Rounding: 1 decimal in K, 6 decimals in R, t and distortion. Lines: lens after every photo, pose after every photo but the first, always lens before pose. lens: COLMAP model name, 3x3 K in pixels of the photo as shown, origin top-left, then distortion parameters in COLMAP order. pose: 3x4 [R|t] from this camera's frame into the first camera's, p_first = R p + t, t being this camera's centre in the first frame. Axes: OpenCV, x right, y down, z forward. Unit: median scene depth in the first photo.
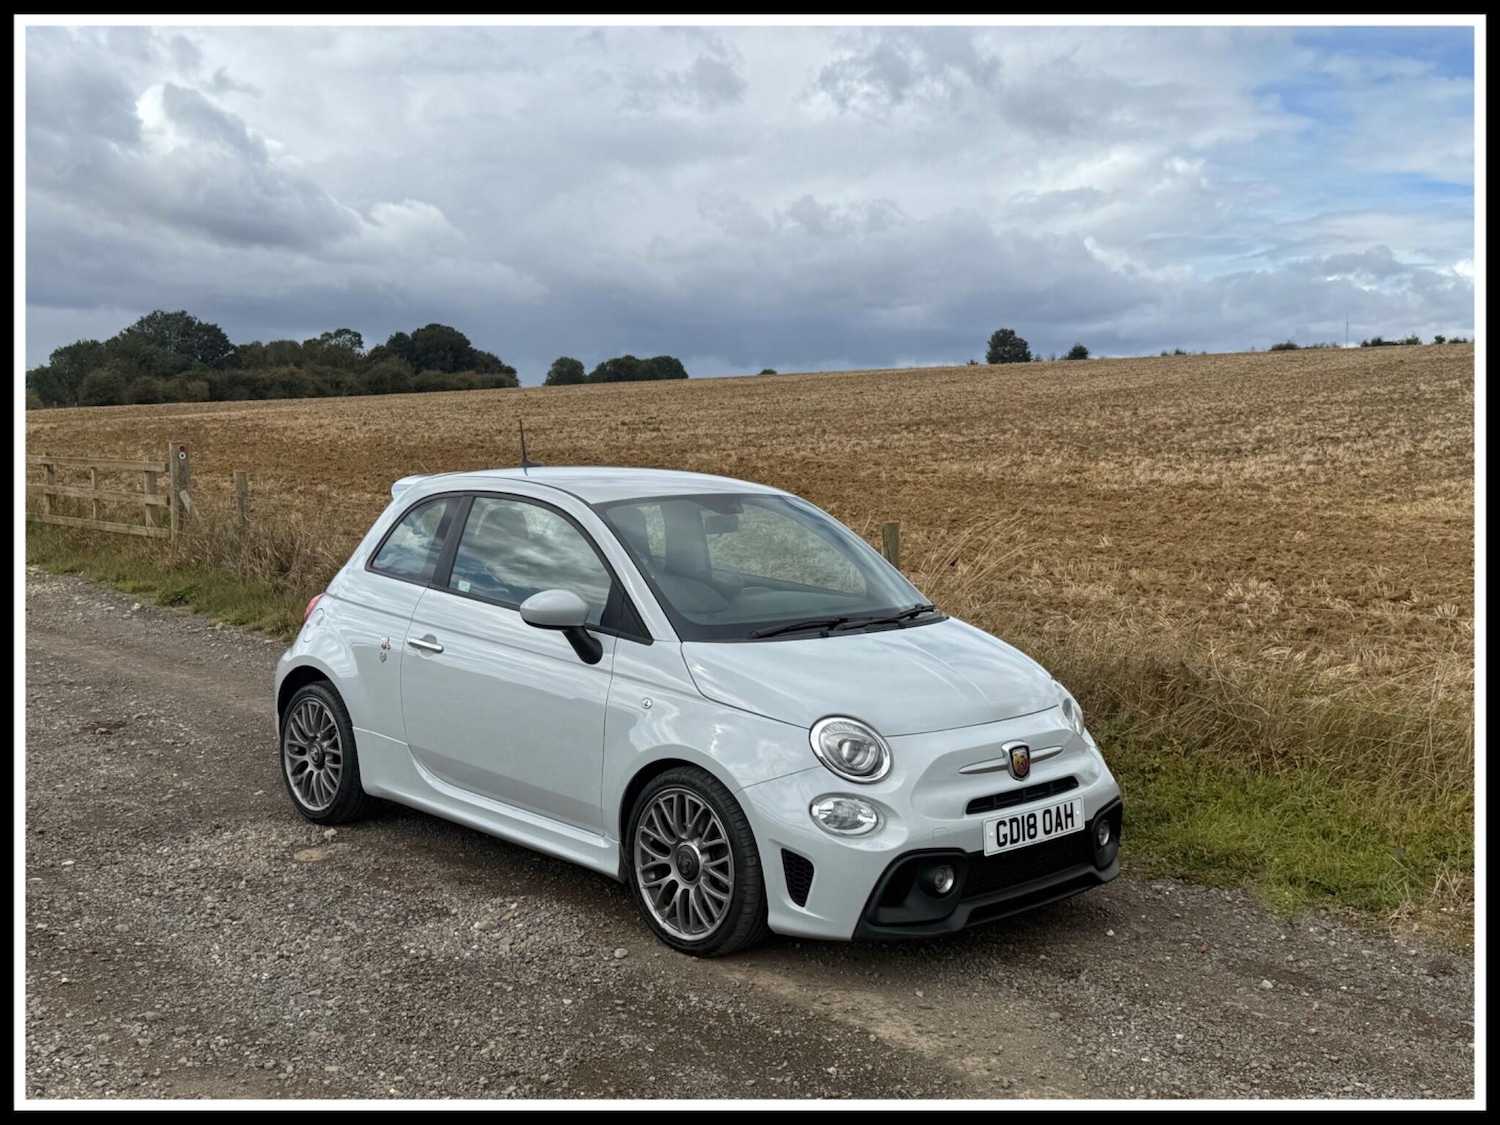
lens RADIAL K [[1672.8, 0, 741.0], [0, 1672.8, 518.4], [0, 0, 1]] dist [0.091163, 0.000000]
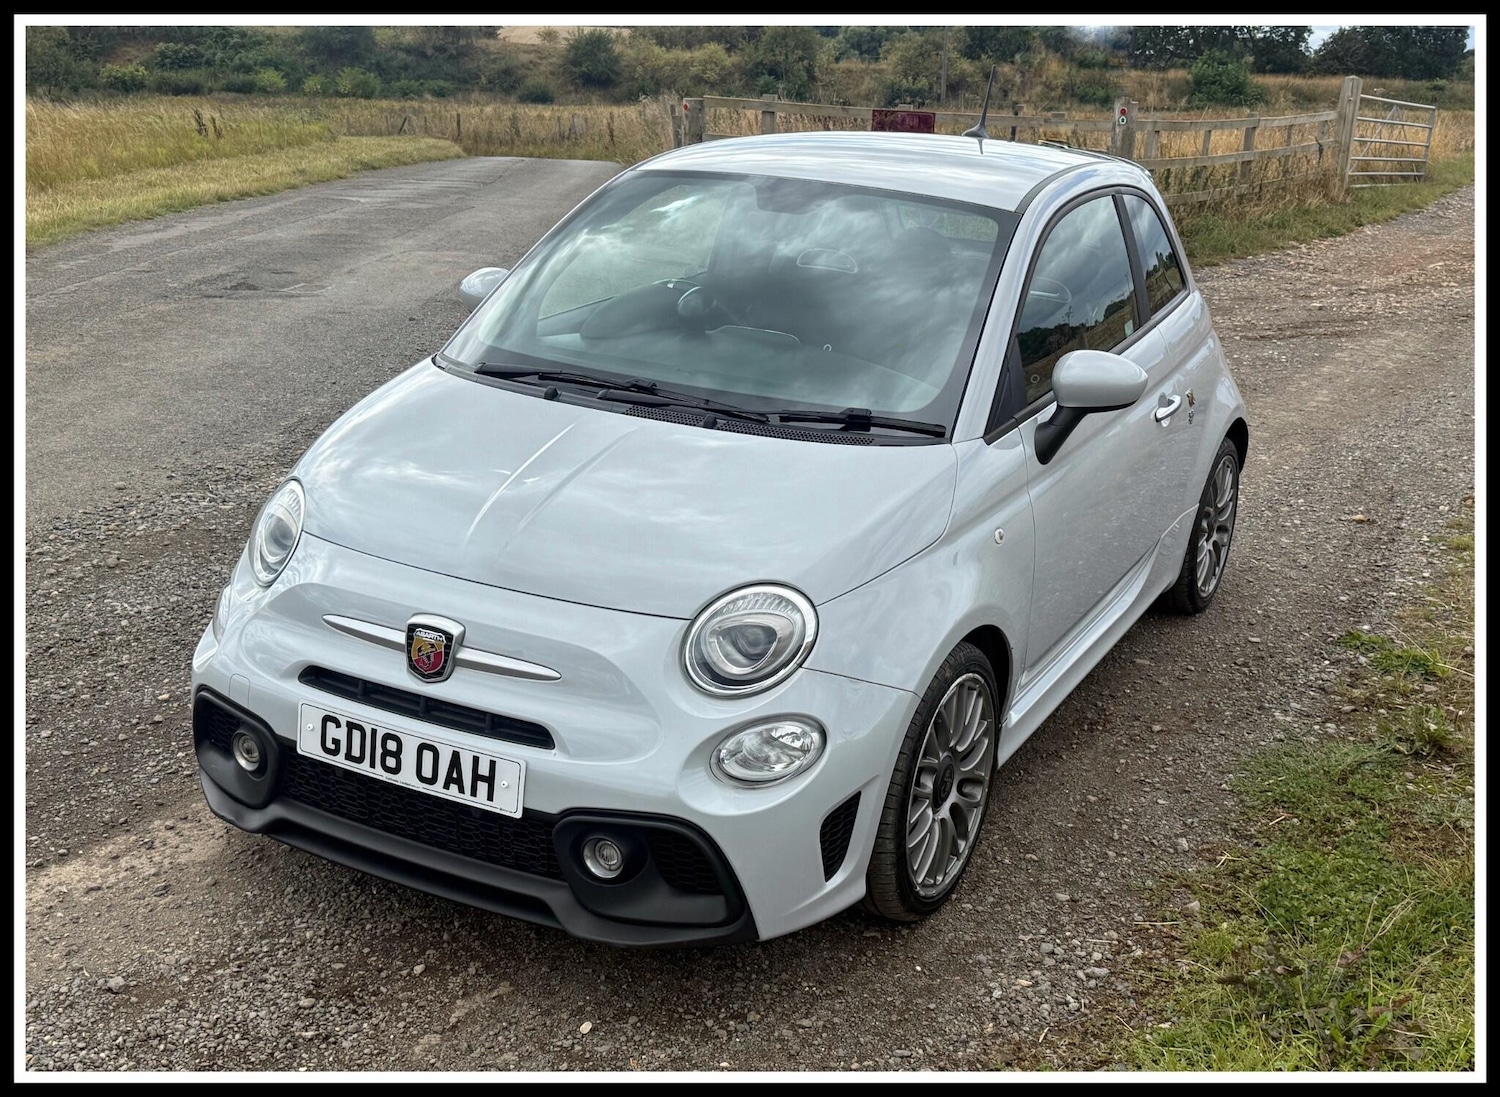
lens RADIAL K [[1717.8, 0, 762.6], [0, 1717.8, 532.6], [0, 0, 1]] dist [0.094267, 0.000000]
pose [[0.316327, 0.276784, -0.907374, 0.735267], [-0.105752, 0.960817, 0.256219, -0.062714], [0.942737, 0.014908, 0.333203, 0.899852]]
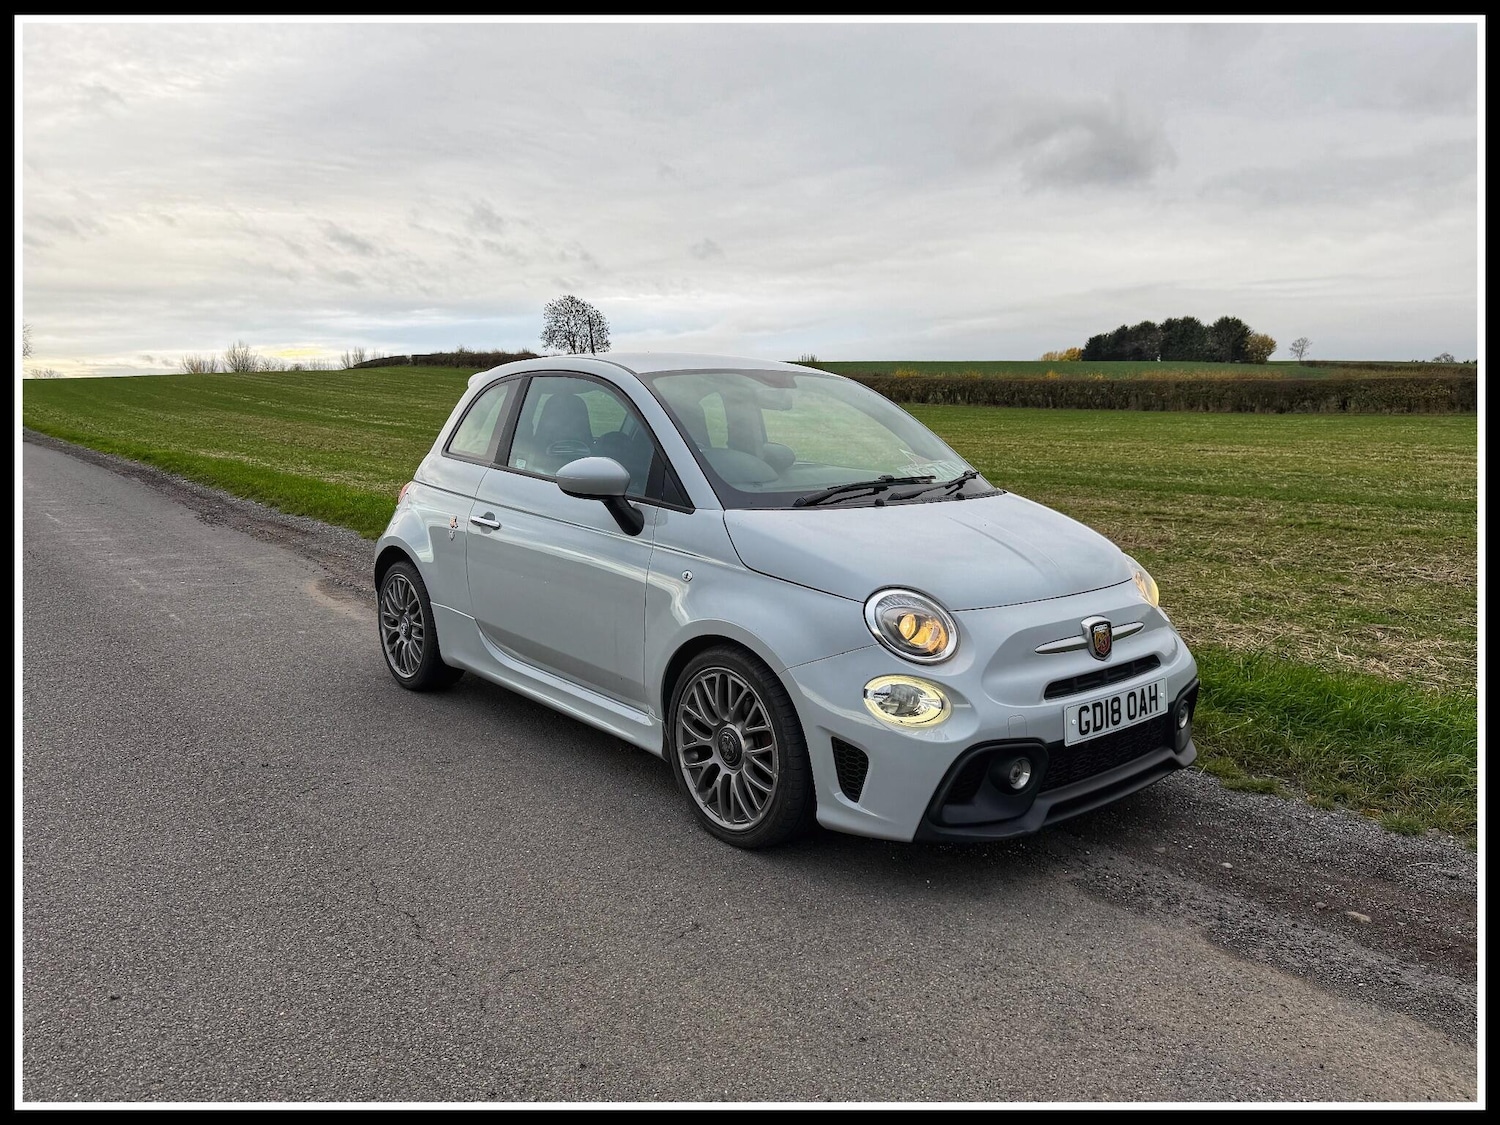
lens RADIAL K [[1090.2, 0, 741.4], [0, 1090.2, 571.8], [0, 0, 1]] dist [0.065839, -0.088521]
pose [[0.997830, -0.000217, -0.065837, 0.013748], [0.006133, 0.995953, 0.089669, 0.055459], [0.065551, -0.089878, 0.993793, 0.409608]]
